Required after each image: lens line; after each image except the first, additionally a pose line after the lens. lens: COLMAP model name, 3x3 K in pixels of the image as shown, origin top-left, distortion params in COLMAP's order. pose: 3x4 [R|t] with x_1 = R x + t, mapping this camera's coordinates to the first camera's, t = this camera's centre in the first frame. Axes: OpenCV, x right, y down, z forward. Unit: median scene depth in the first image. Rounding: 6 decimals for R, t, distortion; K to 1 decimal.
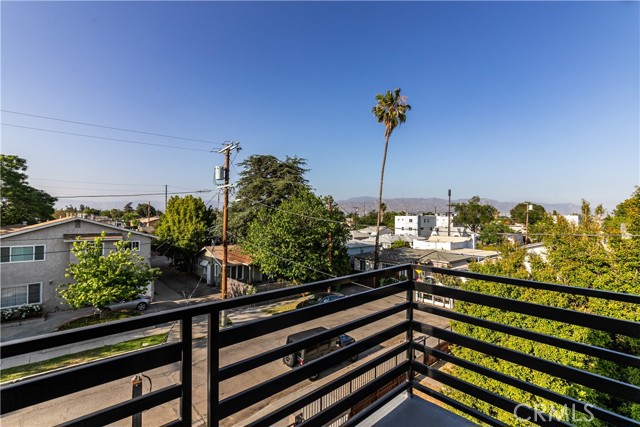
lens RADIAL K [[290.5, 0, 321.9], [0, 290.5, 214.7], [0, 0, 1]] dist [0.000254, -0.000016]
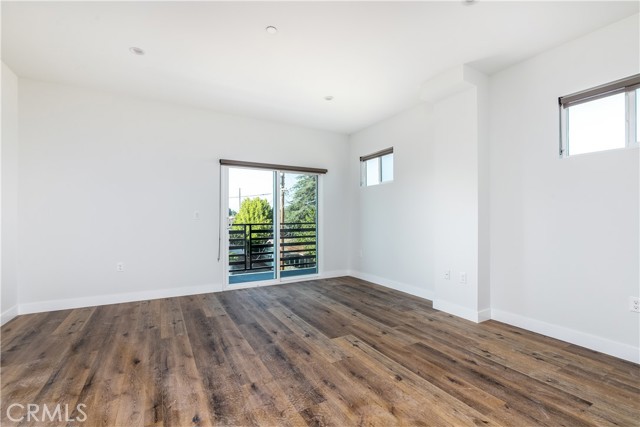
lens RADIAL K [[290.5, 0, 318.8], [0, 290.5, 214.7], [0, 0, 1]] dist [0.000254, -0.000016]
pose [[0.974248, -0.011350, -0.225193, 0.069863], [0.012225, 0.999922, 0.002491, 0.006175], [0.225147, -0.005180, 0.974311, -0.129586]]
